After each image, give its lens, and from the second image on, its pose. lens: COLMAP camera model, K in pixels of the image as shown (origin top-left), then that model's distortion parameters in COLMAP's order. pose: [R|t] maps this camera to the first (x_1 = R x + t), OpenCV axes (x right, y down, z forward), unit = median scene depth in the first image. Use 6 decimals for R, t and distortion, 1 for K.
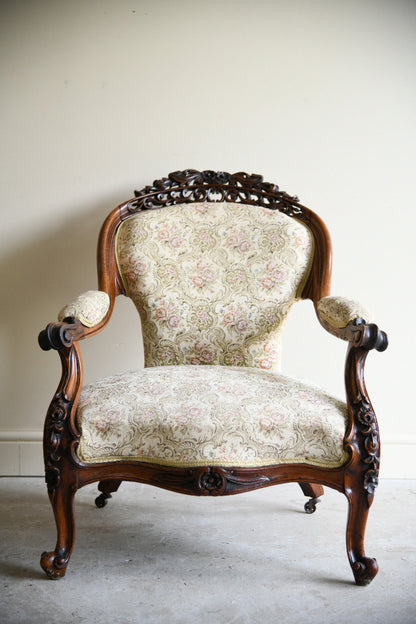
lens RADIAL K [[1315.5, 0, 211.2], [0, 1315.5, 309.3], [0, 0, 1]] dist [0.021671, 0.000000]
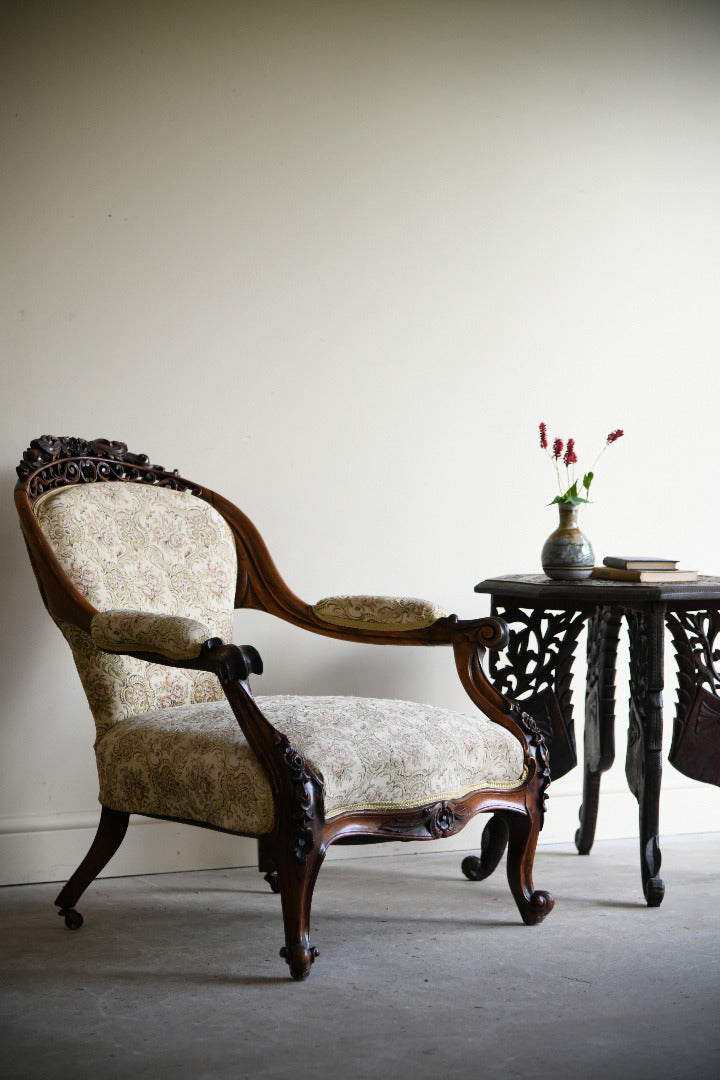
lens RADIAL K [[2637.6, 0, 361.7], [0, 2637.6, 542.9], [0, 0, 1]] dist [-0.013741, 0.000000]
pose [[0.625008, -0.042765, 0.779446, -1.238638], [0.088403, 0.995952, -0.016243, -0.016279], [-0.775596, 0.079057, 0.626259, 0.008354]]
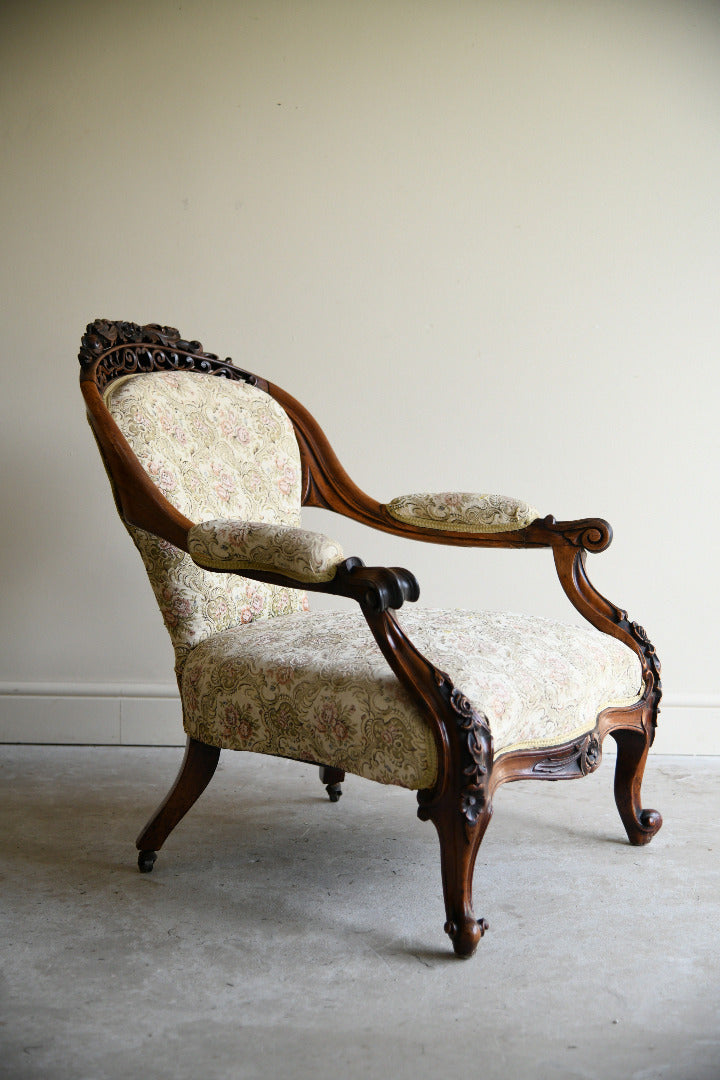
lens RADIAL K [[1746.0, 0, 356.5], [0, 1746.0, 541.9], [0, 0, 1]] dist [-0.027765, 0.000000]
pose [[0.508211, -0.107972, 0.854437, -0.838374], [0.089408, 0.993364, 0.072349, -0.062964], [-0.856579, 0.039625, 0.514492, 0.587805]]
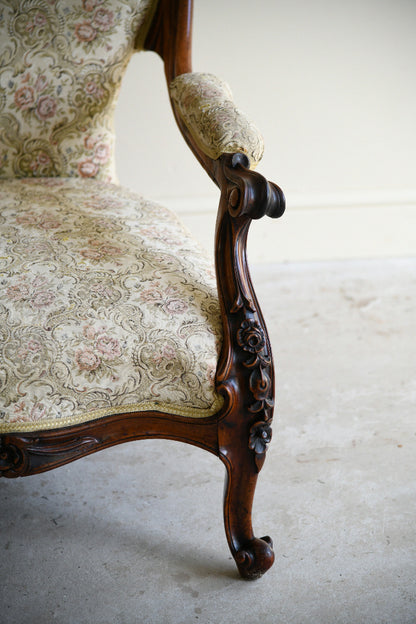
lens RADIAL K [[2003.5, 0, 204.1], [0, 2003.5, 312.6], [0, 0, 1]] dist [0.114905, 0.000000]
pose [[0.996152, -0.055113, 0.068152, 0.031764], [0.028826, 0.940320, 0.339069, -0.241645], [-0.082772, -0.335799, 0.938290, 0.121769]]
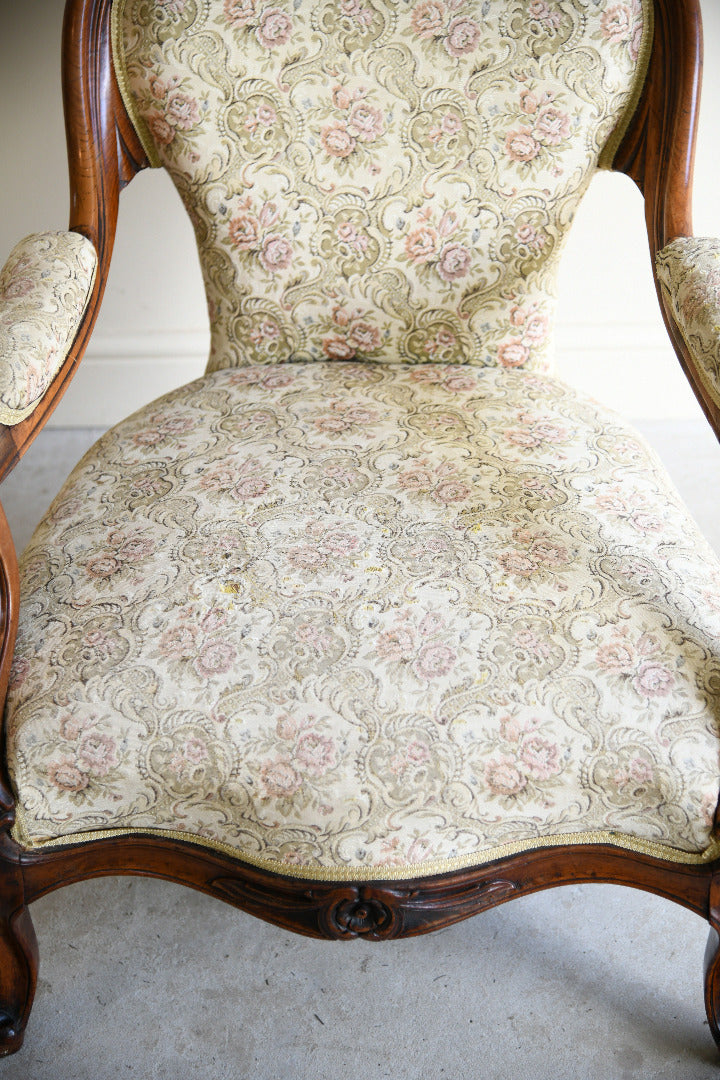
lens RADIAL K [[1986.6, 0, 352.9], [0, 1986.6, 543.8], [0, 0, 1]] dist [-0.014731, 0.000000]
pose [[0.998661, -0.006312, -0.051353, 0.026654], [0.031914, 0.856368, 0.515379, -0.251612], [0.040724, -0.516328, 0.855422, 0.536306]]
